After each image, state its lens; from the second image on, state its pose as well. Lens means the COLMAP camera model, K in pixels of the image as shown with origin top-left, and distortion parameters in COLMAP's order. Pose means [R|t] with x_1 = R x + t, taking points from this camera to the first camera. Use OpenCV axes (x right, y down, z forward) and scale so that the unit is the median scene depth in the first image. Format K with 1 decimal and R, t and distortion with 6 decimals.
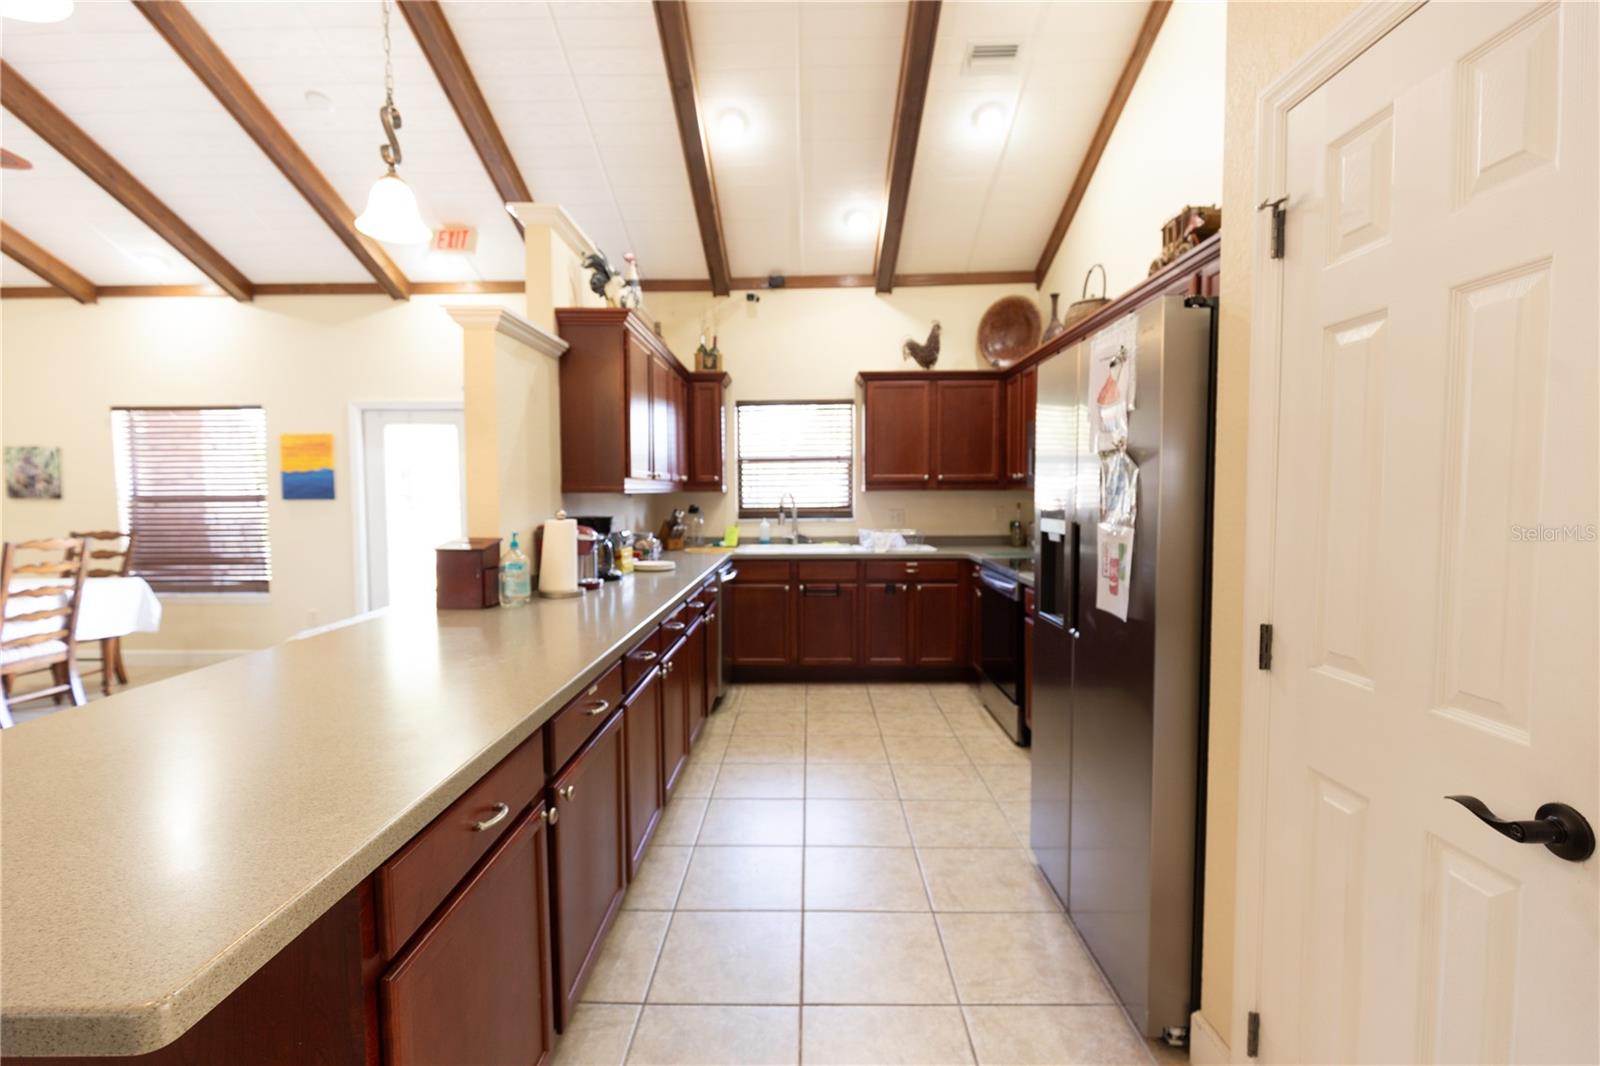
lens RADIAL K [[716.7, 0, 800.0], [0, 716.7, 533.0], [0, 0, 1]] dist [0.002046, 0.000047]
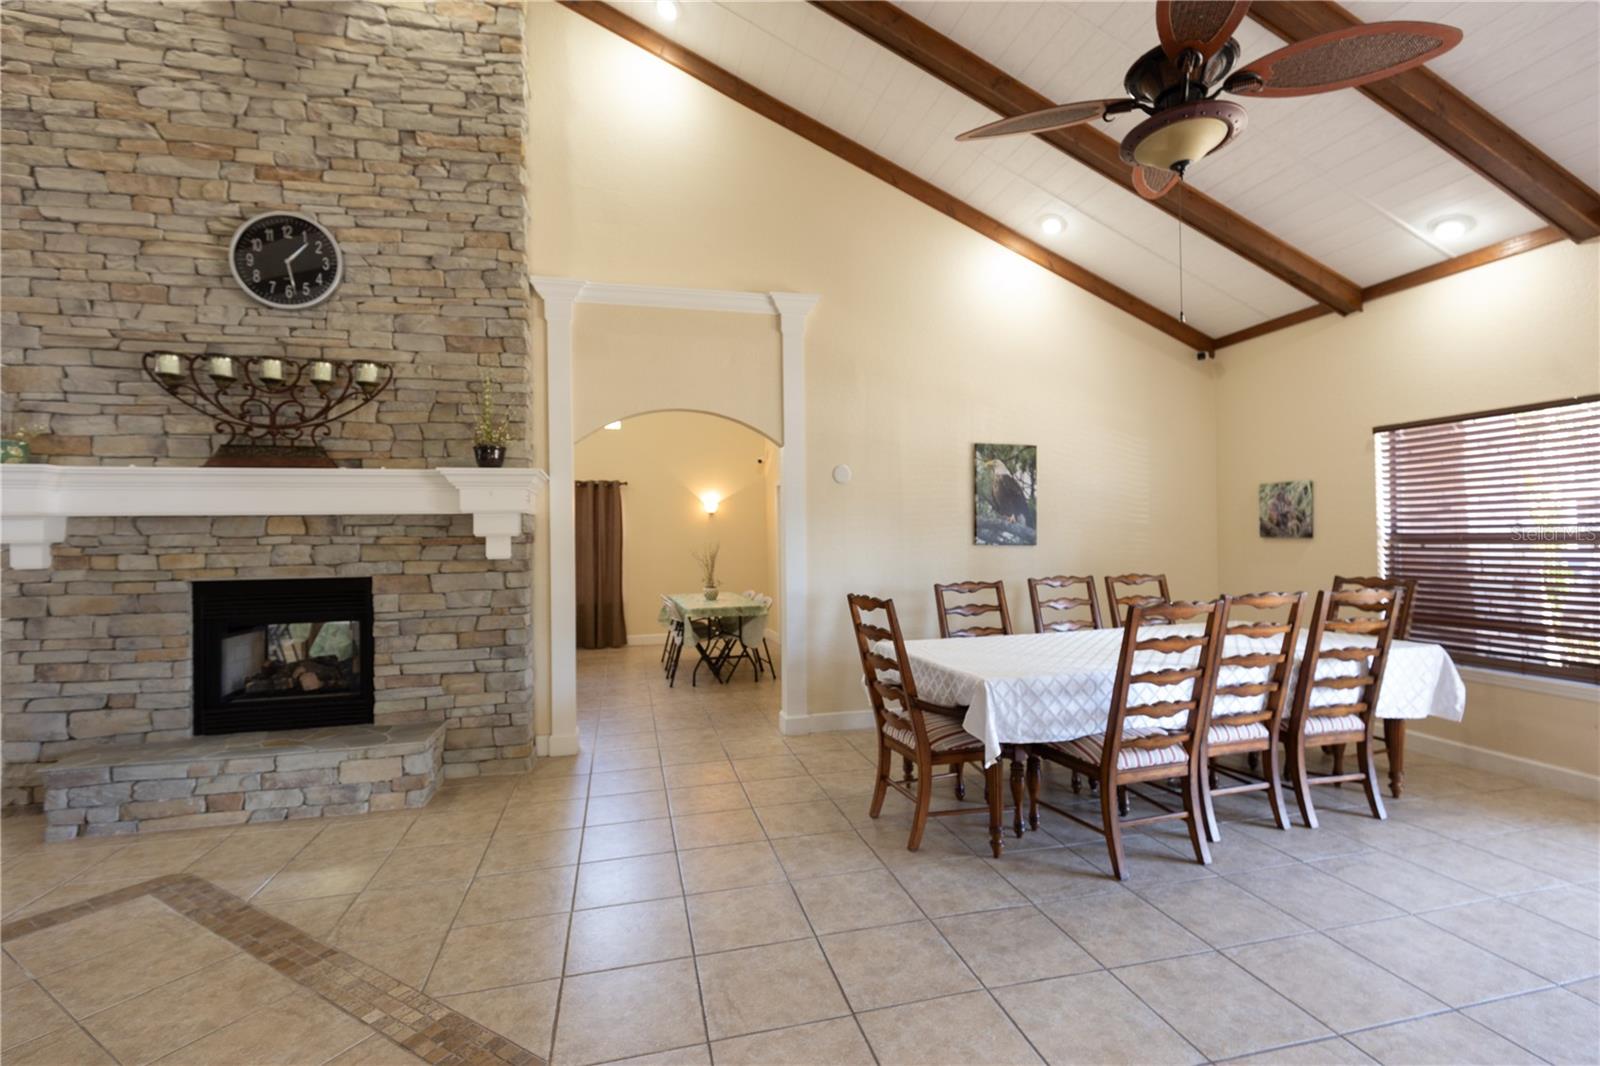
lens RADIAL K [[716.7, 0, 800.0], [0, 716.7, 533.0], [0, 0, 1]] dist [0.002046, 0.000047]
pose [[0.258158, -0.004917, -0.966090, -0.324694], [-0.046812, 0.998749, -0.017592, -0.007345], [0.964968, 0.049766, 0.257605, 0.145566]]
